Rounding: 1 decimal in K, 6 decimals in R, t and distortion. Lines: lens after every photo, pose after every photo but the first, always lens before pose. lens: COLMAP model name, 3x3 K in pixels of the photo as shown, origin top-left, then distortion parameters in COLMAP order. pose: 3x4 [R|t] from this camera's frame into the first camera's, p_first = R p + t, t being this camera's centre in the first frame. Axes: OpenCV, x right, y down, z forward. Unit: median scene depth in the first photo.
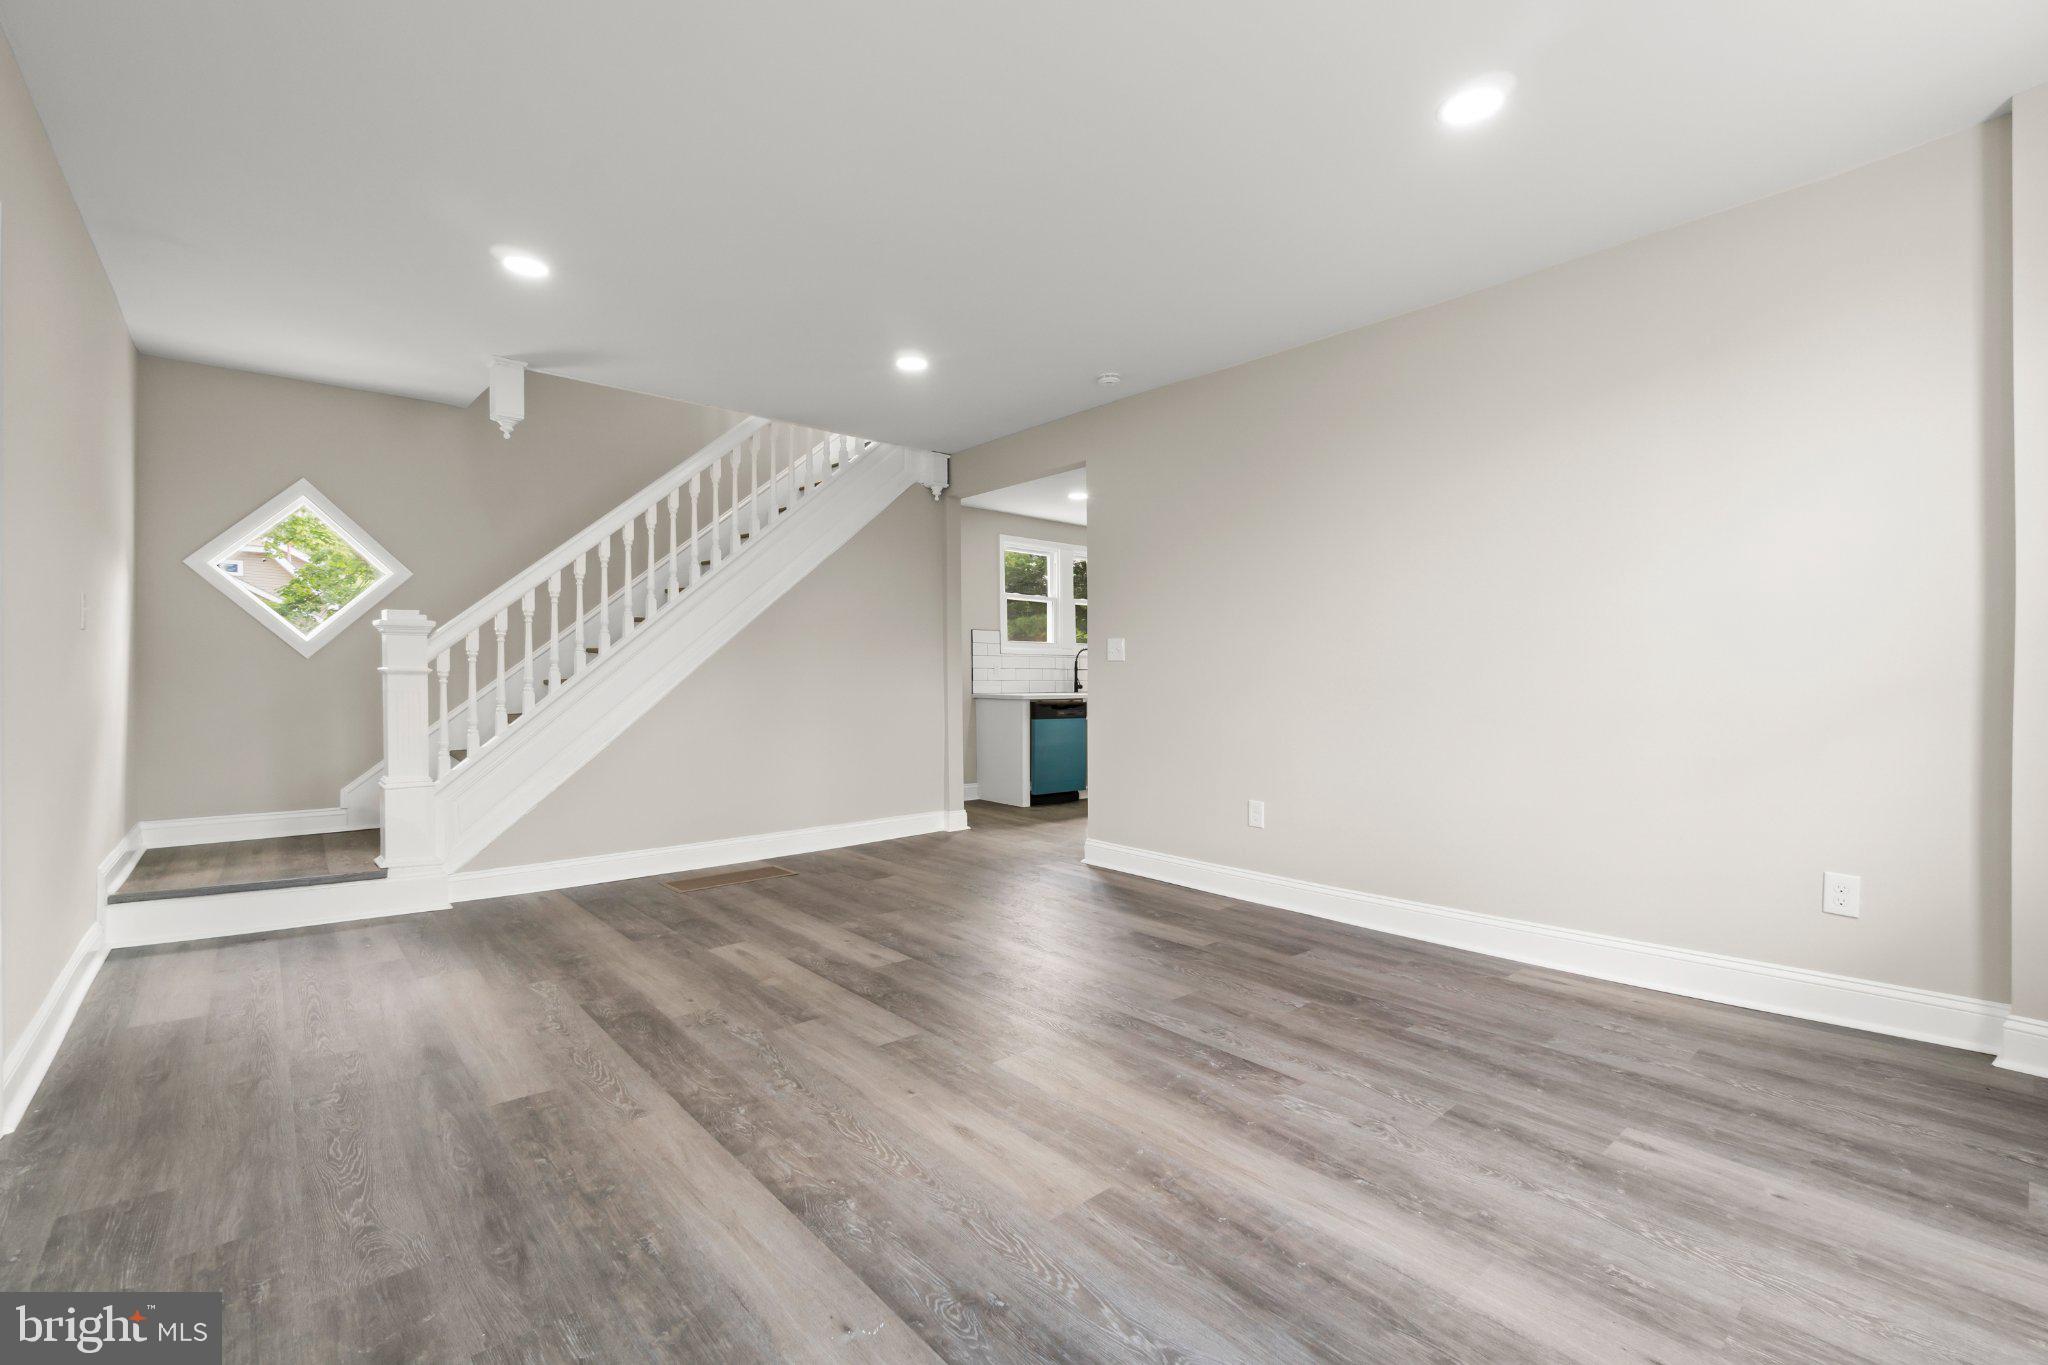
lens RADIAL K [[881.7, 0, 1007.8], [0, 881.7, 675.5], [0, 0, 1]] dist [-0.007851, 0.003357]
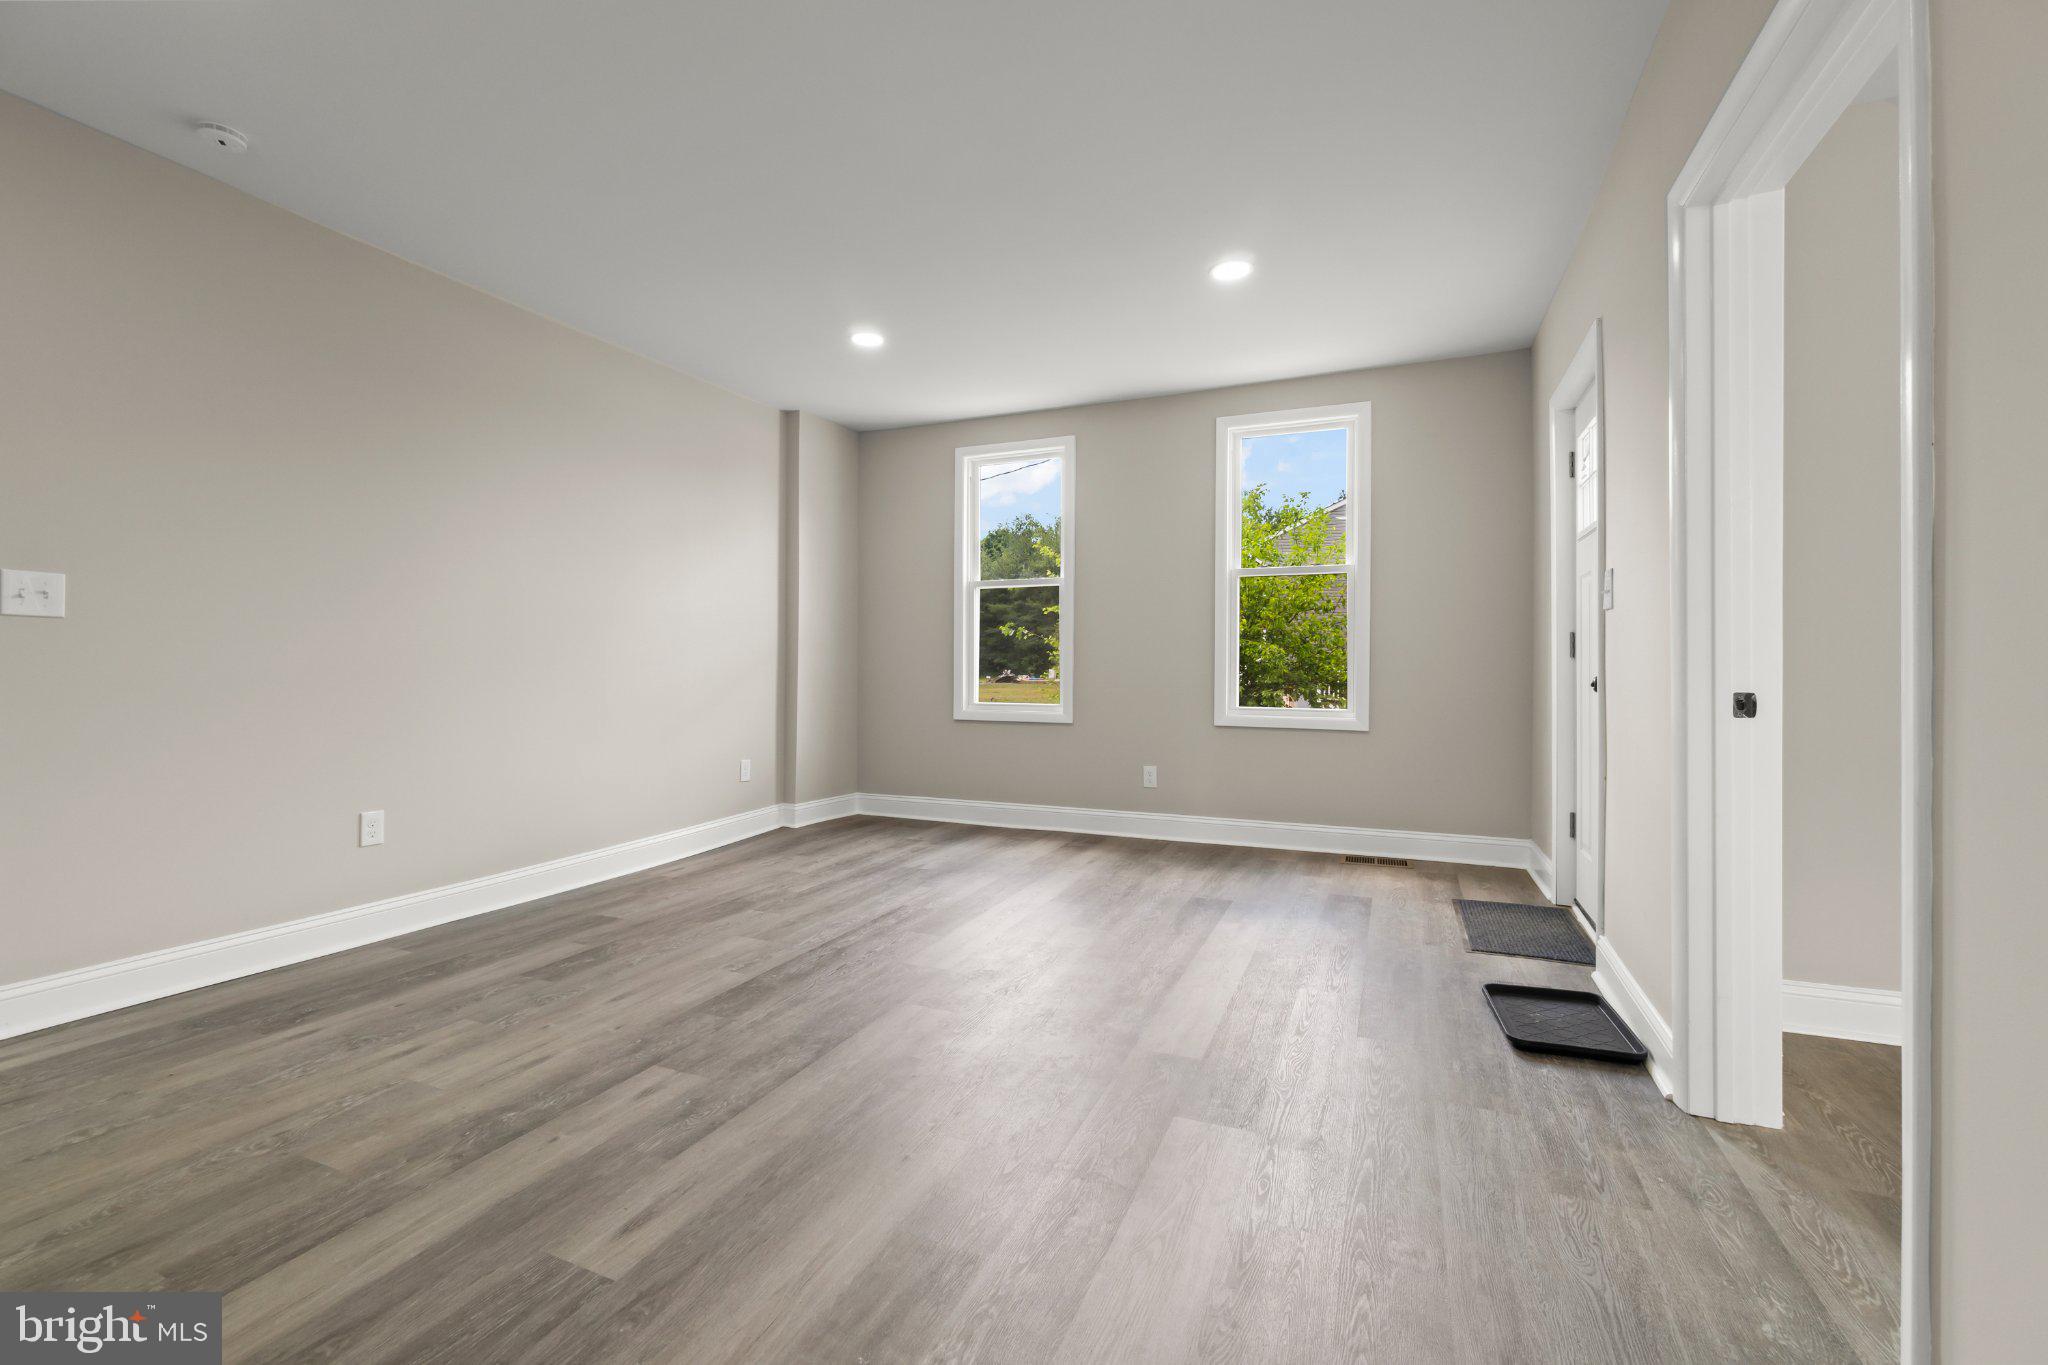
lens RADIAL K [[881.7, 0, 1013.3], [0, 881.7, 683.9], [0, 0, 1]] dist [-0.007851, 0.003357]
pose [[-0.431278, -0.022954, 0.901927, -0.830059], [-0.007221, 0.999732, 0.021990, 0.010610], [-0.902190, 0.002971, -0.431329, 1.040455]]
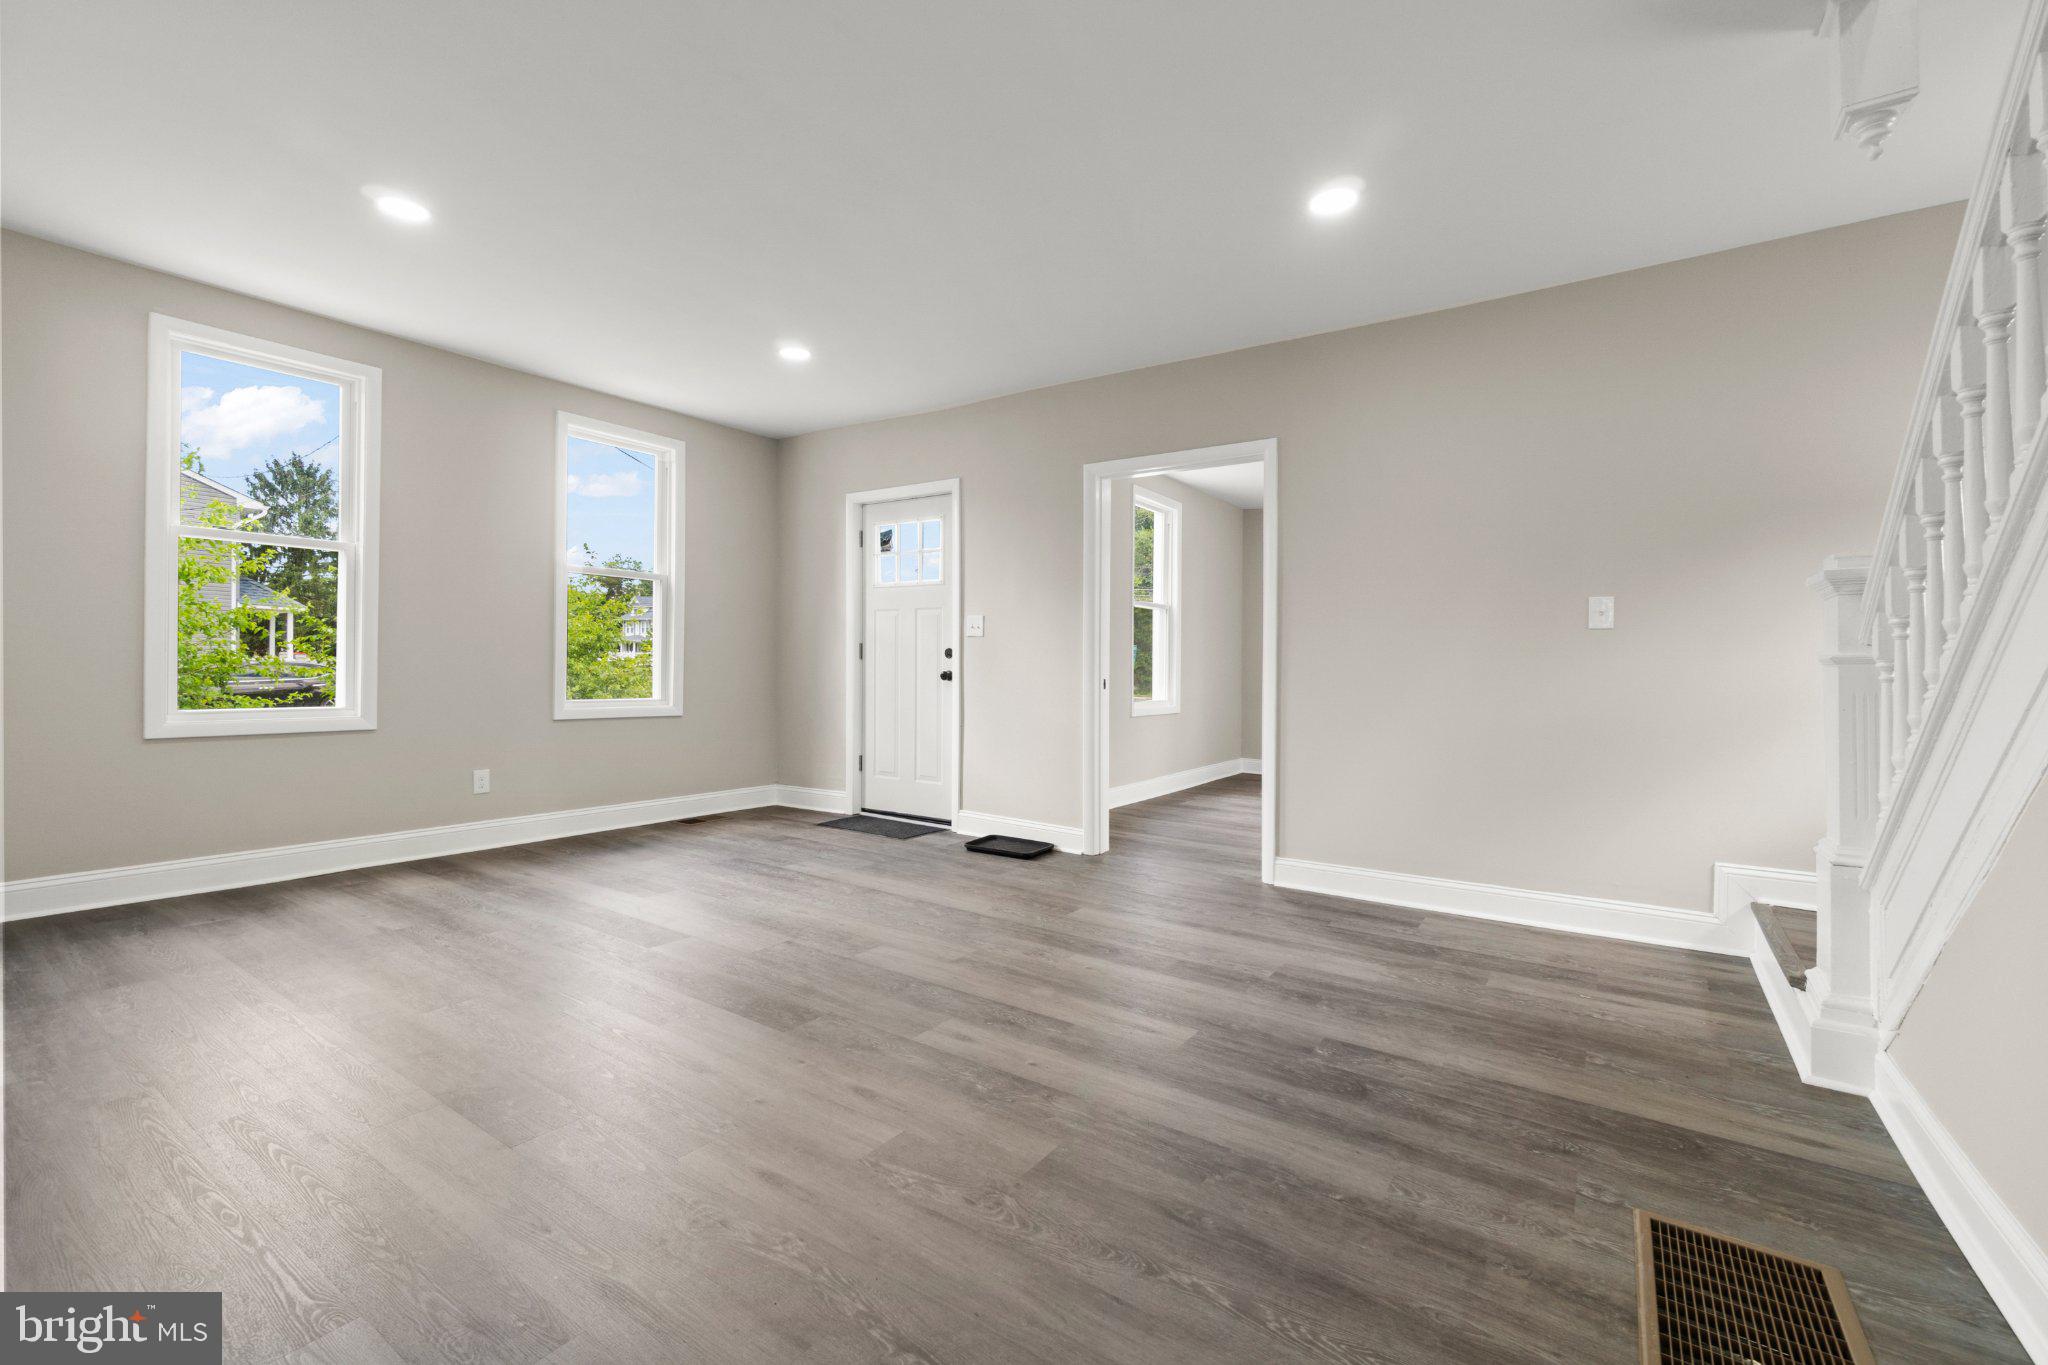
lens RADIAL K [[881.7, 0, 1018.9], [0, 881.7, 673.4], [0, 0, 1]] dist [-0.007851, 0.003357]
pose [[-0.965421, -0.017040, -0.260137, -0.000843], [-0.018299, 0.999830, 0.002418, 0.015307], [0.260051, 0.007095, -0.965569, 1.720450]]
